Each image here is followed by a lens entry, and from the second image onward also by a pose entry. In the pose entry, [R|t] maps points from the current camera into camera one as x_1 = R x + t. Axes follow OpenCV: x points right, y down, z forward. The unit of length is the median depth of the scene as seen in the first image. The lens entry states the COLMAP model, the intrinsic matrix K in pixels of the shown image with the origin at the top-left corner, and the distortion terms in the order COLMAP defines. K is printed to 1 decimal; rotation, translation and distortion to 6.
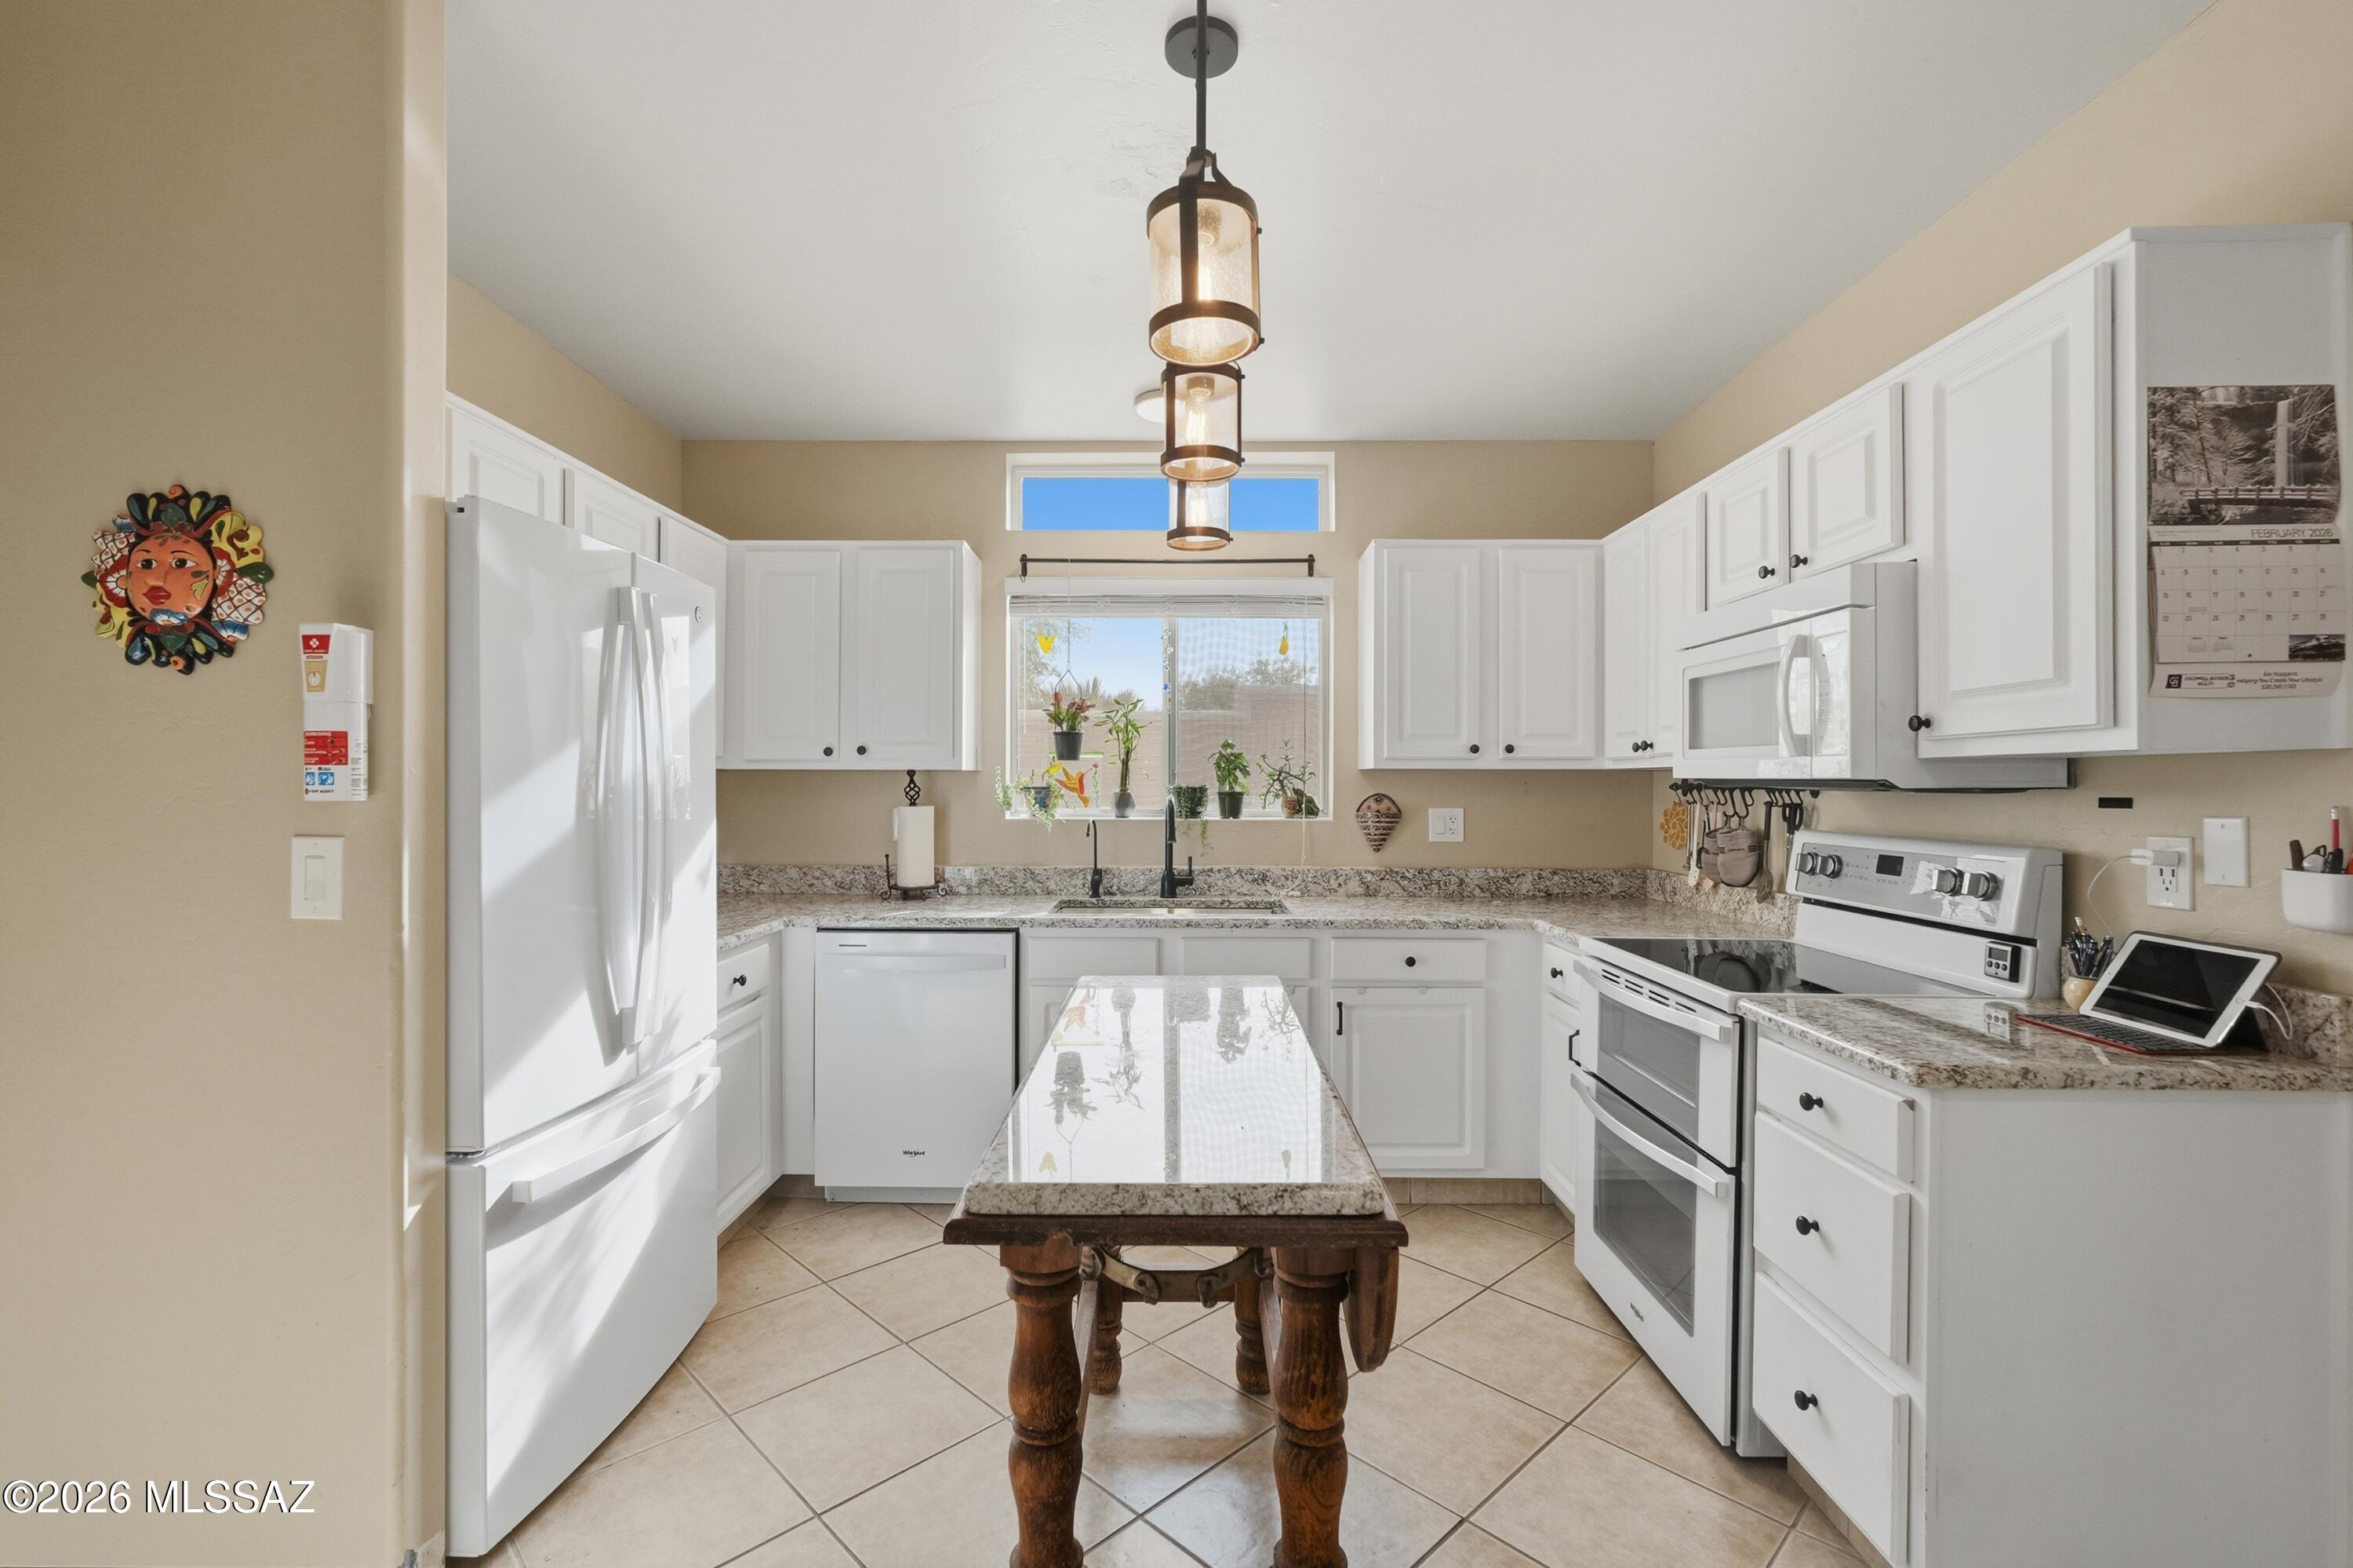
lens RADIAL K [[1046.2, 0, 1176.5], [0, 1046.2, 792.7], [0, 0, 1]] dist [-0.003936, 0.000221]
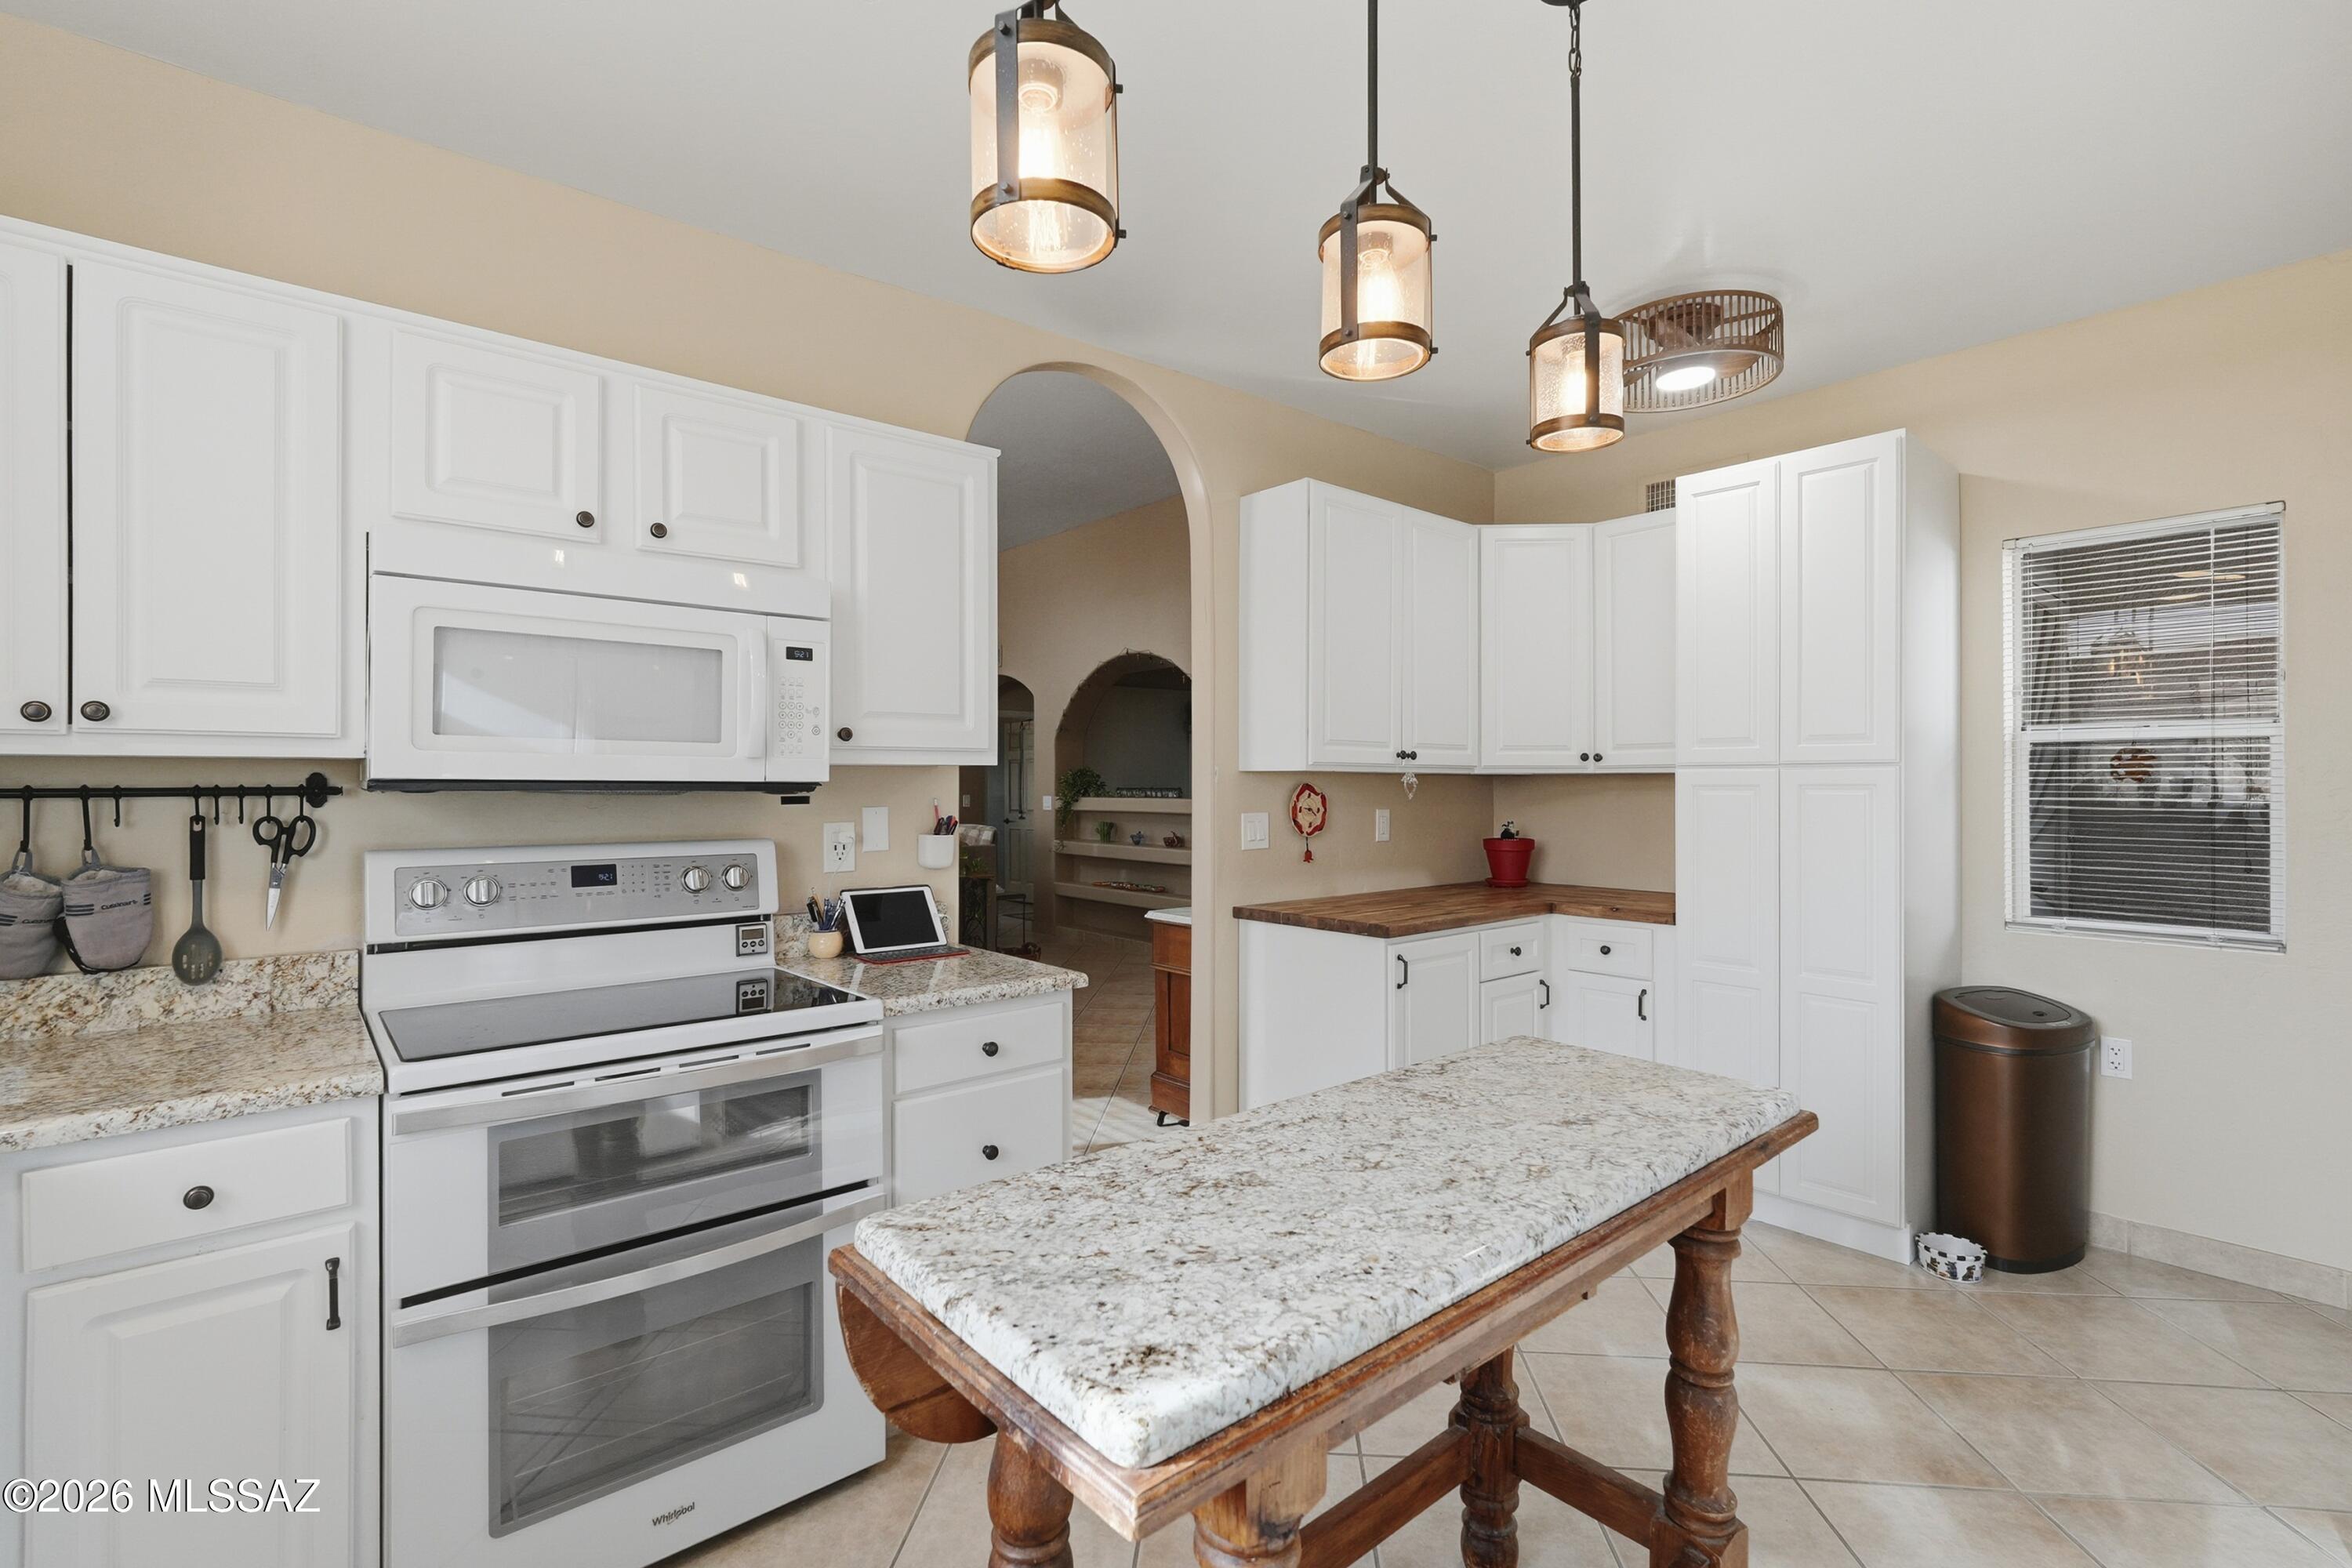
lens RADIAL K [[1041.8, 0, 1168.2], [0, 1041.8, 788.7], [0, 0, 1]] dist [-0.012240, -0.000015]
pose [[-0.657107, -0.004673, 0.753783, -0.241904], [0.005970, 0.999917, 0.011403, -0.010247], [-0.753774, 0.011993, -0.657024, 0.901760]]
